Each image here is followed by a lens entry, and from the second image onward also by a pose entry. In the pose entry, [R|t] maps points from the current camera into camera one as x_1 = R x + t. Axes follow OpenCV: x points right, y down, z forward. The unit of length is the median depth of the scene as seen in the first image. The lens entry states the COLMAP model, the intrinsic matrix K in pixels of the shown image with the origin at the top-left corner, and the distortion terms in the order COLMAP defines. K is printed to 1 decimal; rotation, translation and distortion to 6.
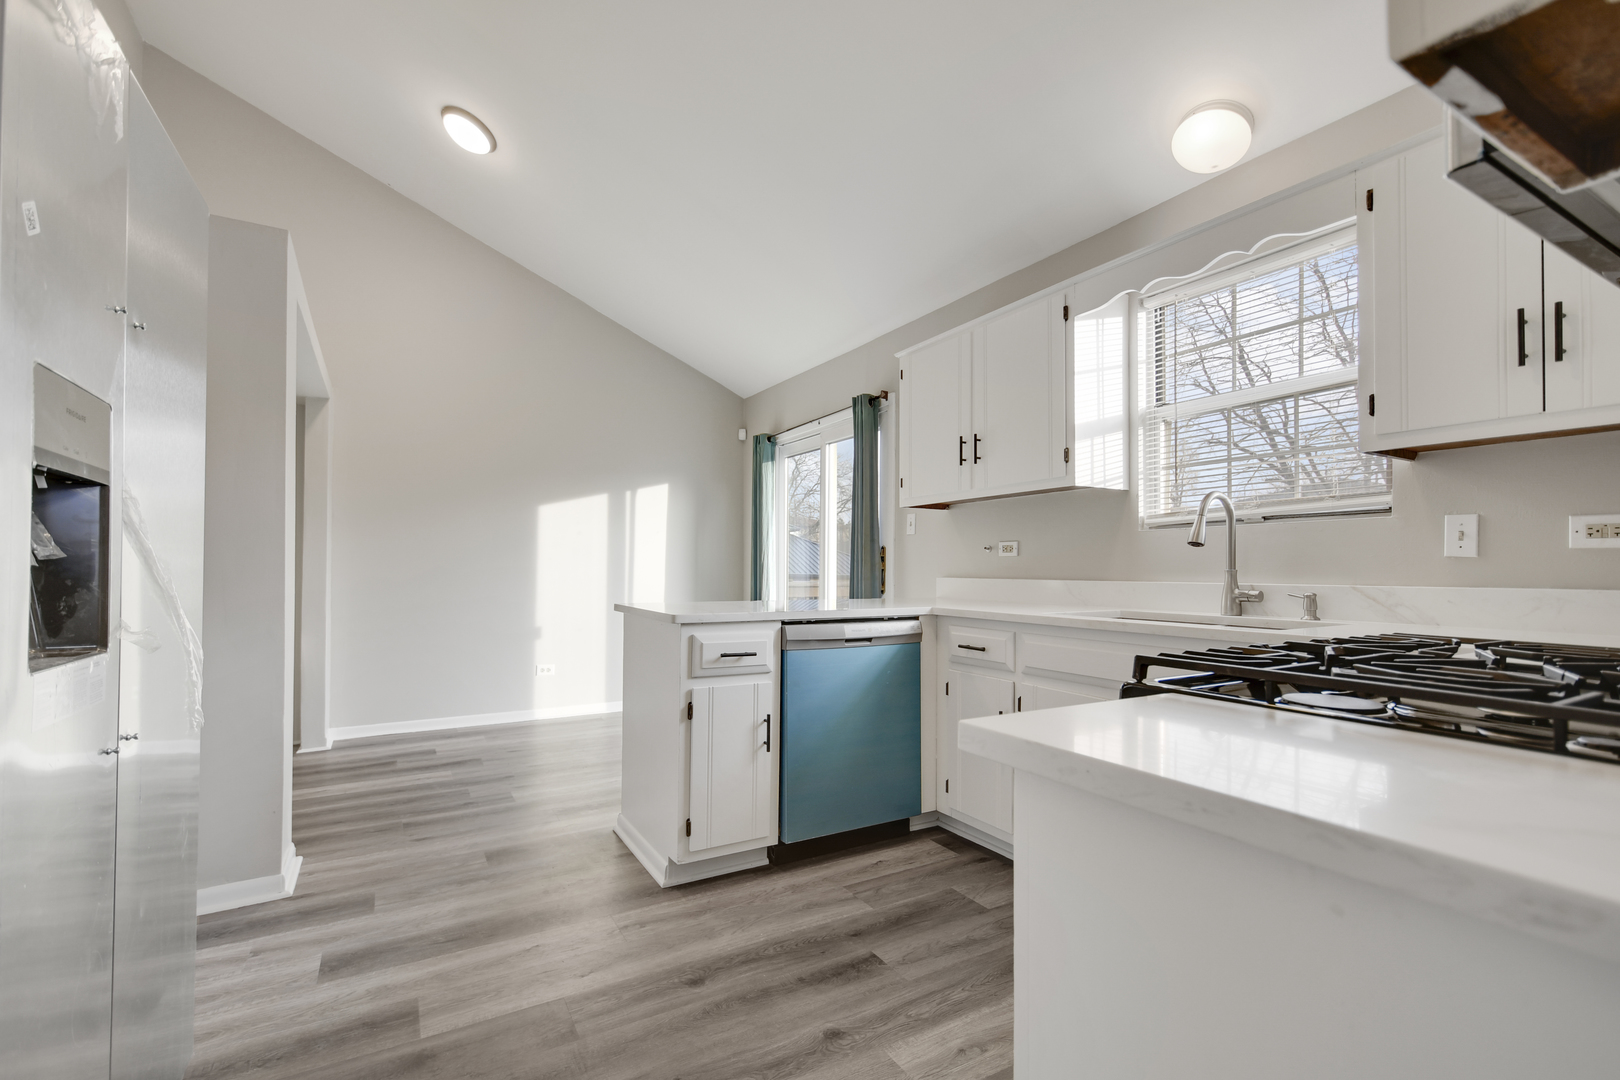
lens RADIAL K [[715.8, 0, 814.3], [0, 715.8, 568.6], [0, 0, 1]] dist [0.000101, 0.000029]
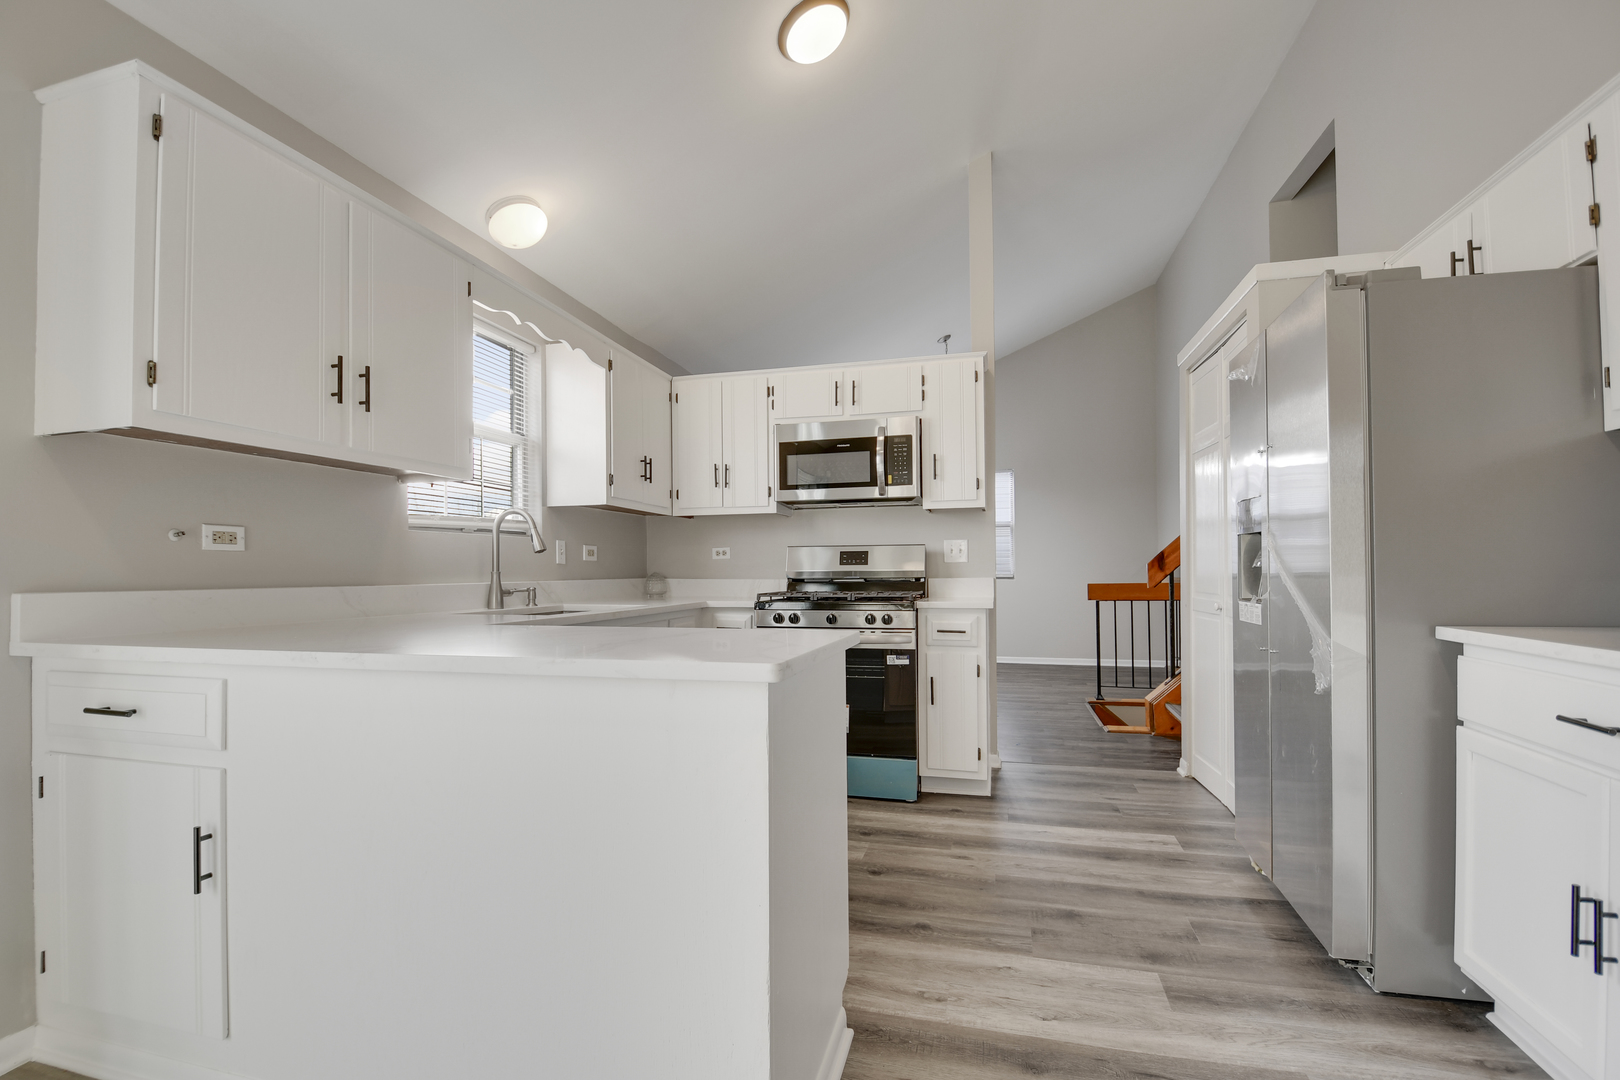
lens RADIAL K [[821.1, 0, 738.1], [0, 821.1, 546.1], [0, 0, 1]] dist [-0.000352, -0.000685]
pose [[-0.675041, 0.016233, 0.737602, -0.420778], [-0.000712, 0.999743, -0.022654, -0.004633], [-0.737780, -0.015817, -0.674856, 0.936407]]
